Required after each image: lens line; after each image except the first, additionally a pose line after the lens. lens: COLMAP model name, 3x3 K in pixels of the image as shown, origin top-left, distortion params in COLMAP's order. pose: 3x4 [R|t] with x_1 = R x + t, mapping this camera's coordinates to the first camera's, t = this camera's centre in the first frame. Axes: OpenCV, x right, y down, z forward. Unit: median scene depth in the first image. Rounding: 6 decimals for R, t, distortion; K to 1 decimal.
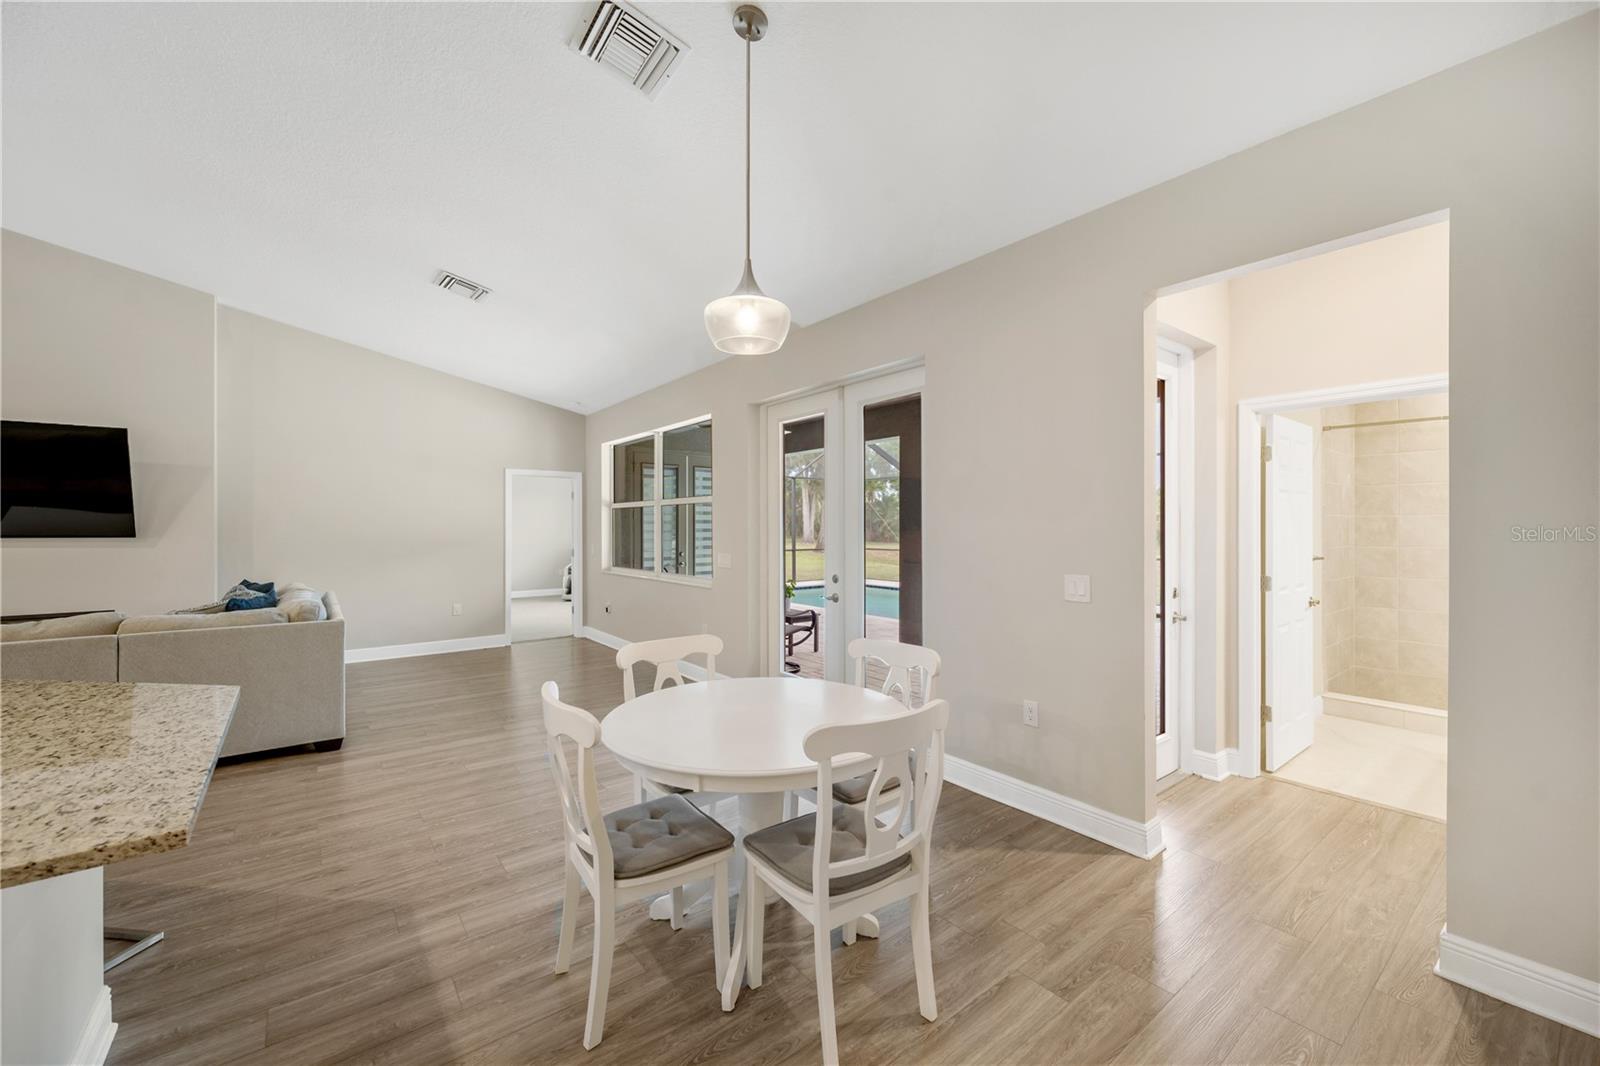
lens RADIAL K [[630.2, 0, 799.4], [0, 630.2, 533.2], [0, 0, 1]] dist [-0.000135, -0.000862]
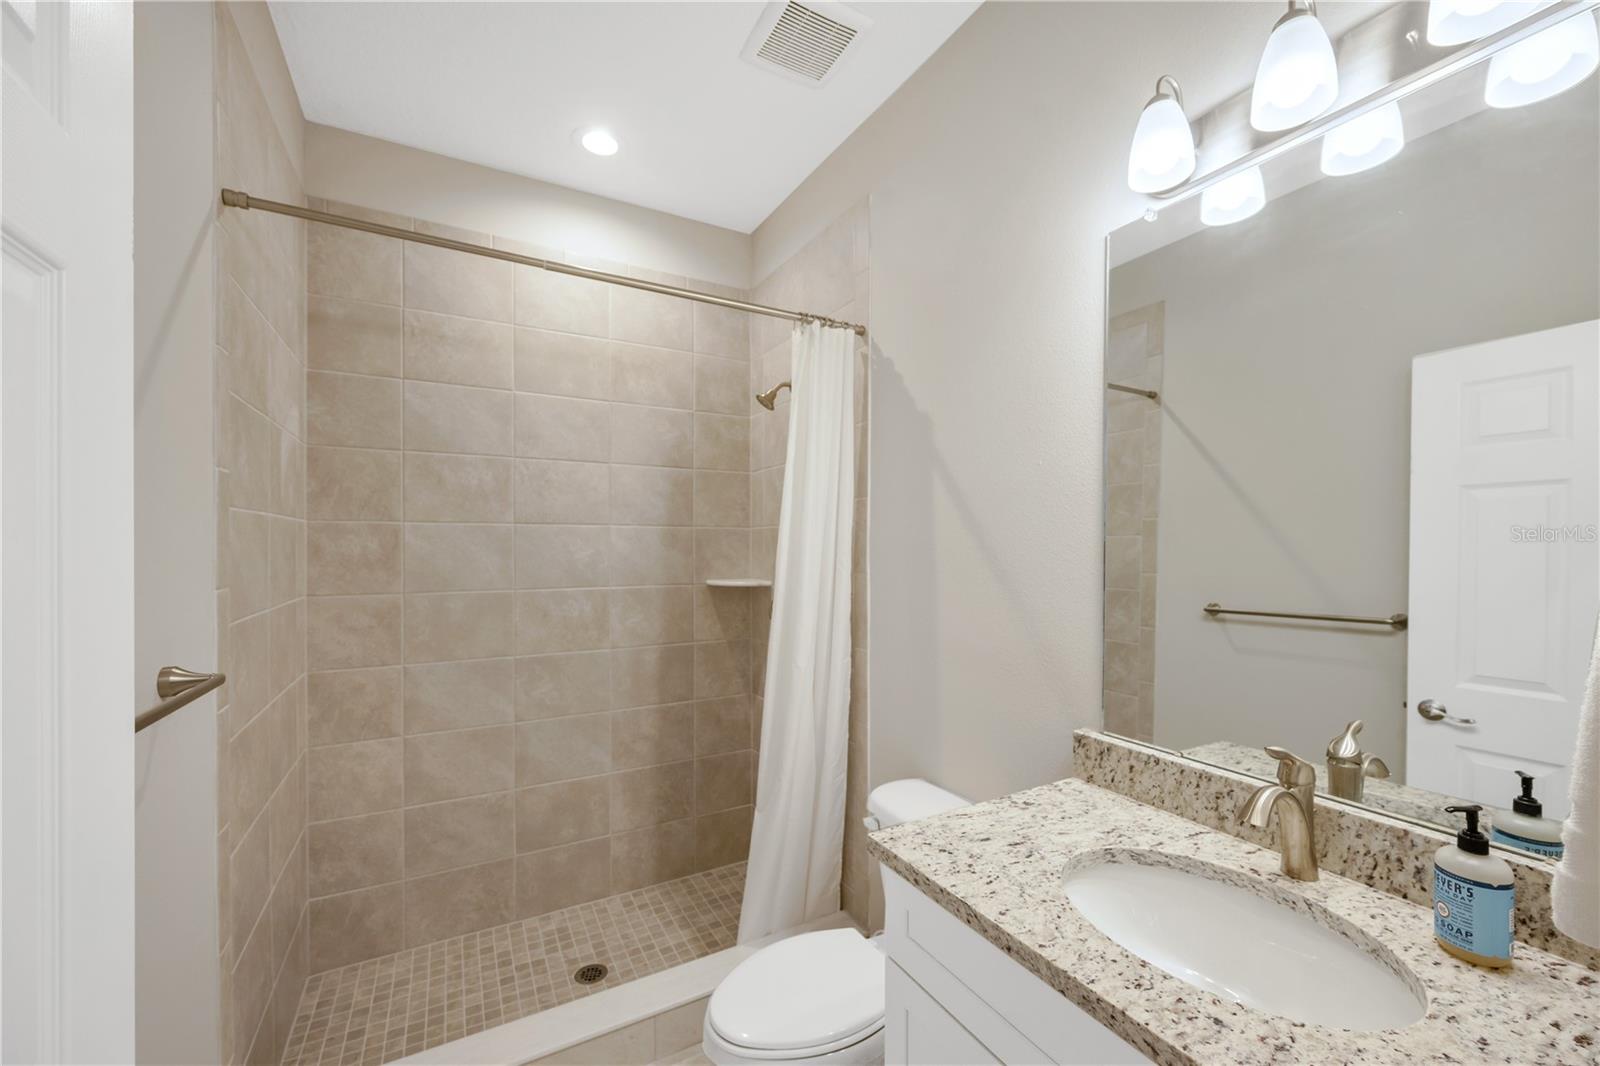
lens RADIAL K [[630.2, 0, 793.9], [0, 630.2, 543.9], [0, 0, 1]] dist [-0.000135, -0.000862]
pose [[0.150965, 0.006491, 0.988518, 0.761056], [0.007851, 0.999939, -0.007765, -0.010128], [-0.988508, 0.008933, 0.150904, 0.905502]]
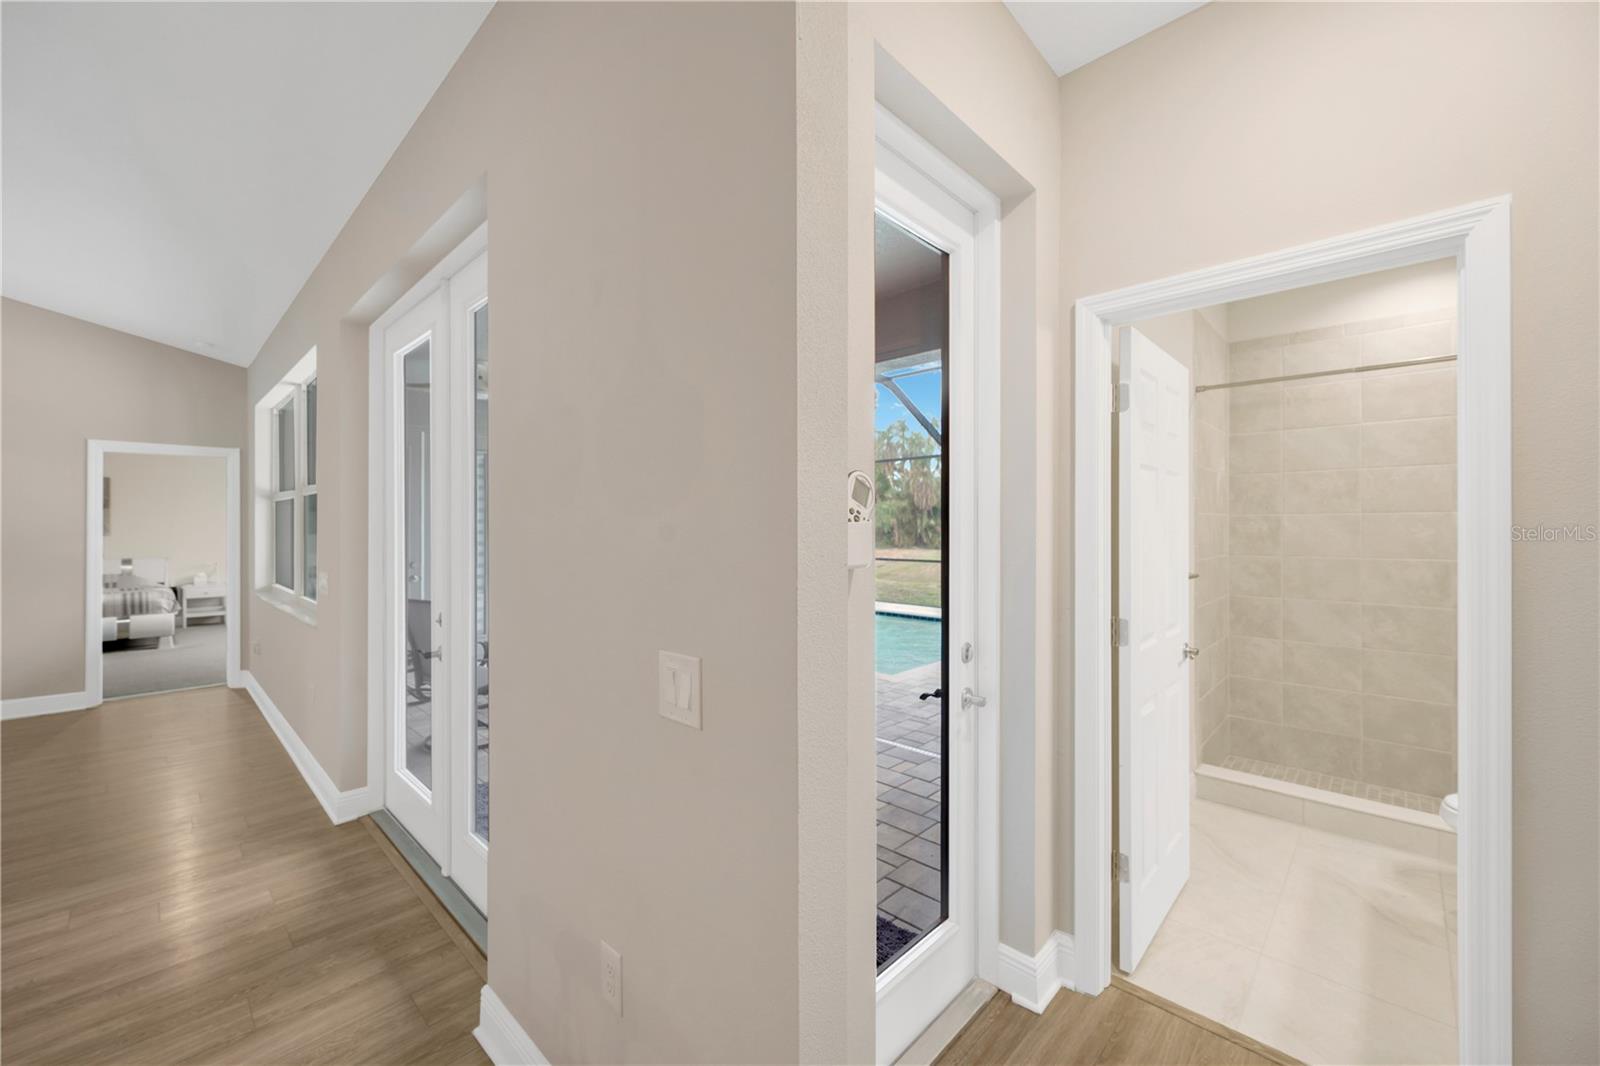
lens RADIAL K [[630.2, 0, 808.3], [0, 630.2, 532.6], [0, 0, 1]] dist [-0.000135, -0.000862]
pose [[0.985456, 0.000977, 0.169930, 0.370669], [-0.000864, 0.999999, -0.000743, -0.007145], [-0.169931, 0.000585, 0.985456, 0.492500]]
